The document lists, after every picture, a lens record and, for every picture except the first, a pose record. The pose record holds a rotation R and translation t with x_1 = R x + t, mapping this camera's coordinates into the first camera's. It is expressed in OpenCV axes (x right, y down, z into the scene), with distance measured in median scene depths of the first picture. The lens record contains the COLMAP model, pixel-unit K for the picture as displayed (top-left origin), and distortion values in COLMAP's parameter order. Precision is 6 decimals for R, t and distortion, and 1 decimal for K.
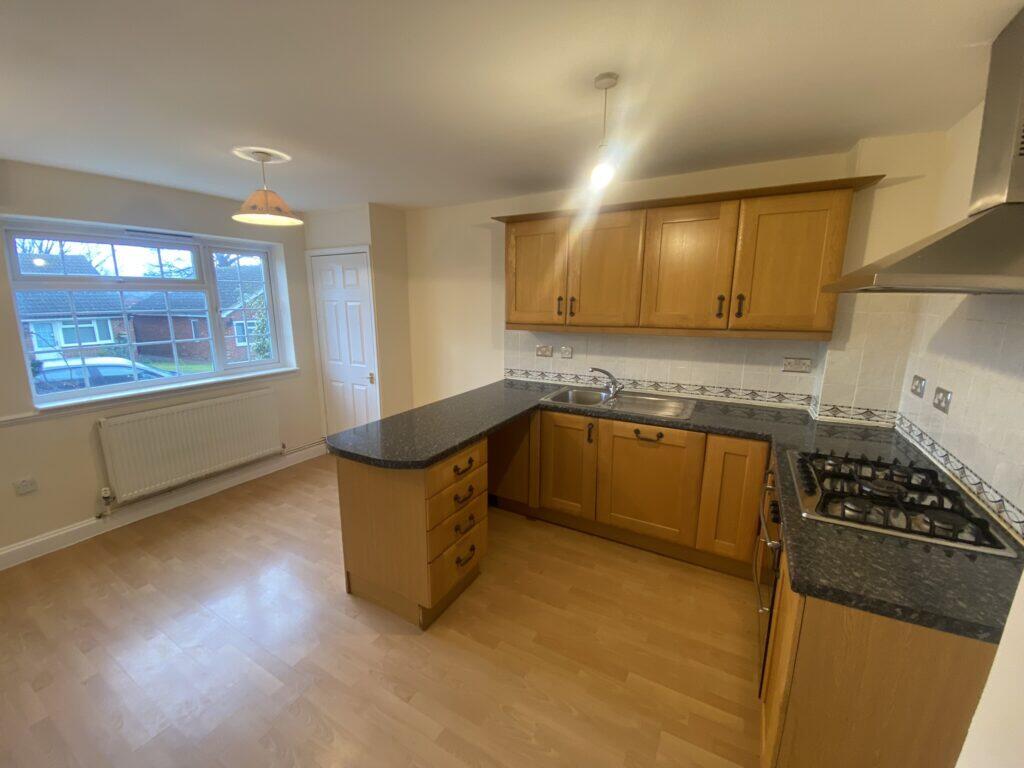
lens RADIAL K [[407.8, 0, 512.0], [0, 407.8, 384.0], [0, 0, 1]] dist [-0.000793, -0.000166]
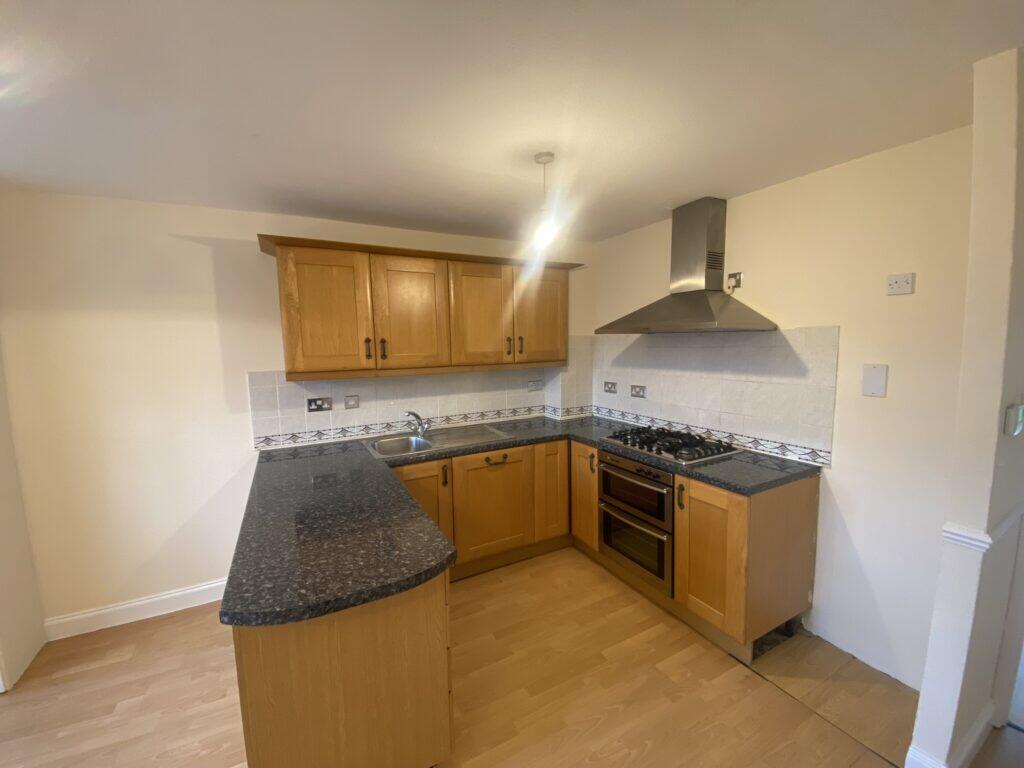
lens RADIAL K [[404.4, 0, 512.0], [0, 404.4, 384.0], [0, 0, 1]] dist [0.036724, -0.000045]
pose [[0.518602, -0.094375, 0.849792, -0.507106], [0.183576, 0.983001, -0.002862, -0.060113], [-0.835076, 0.157486, 0.527111, 0.308868]]
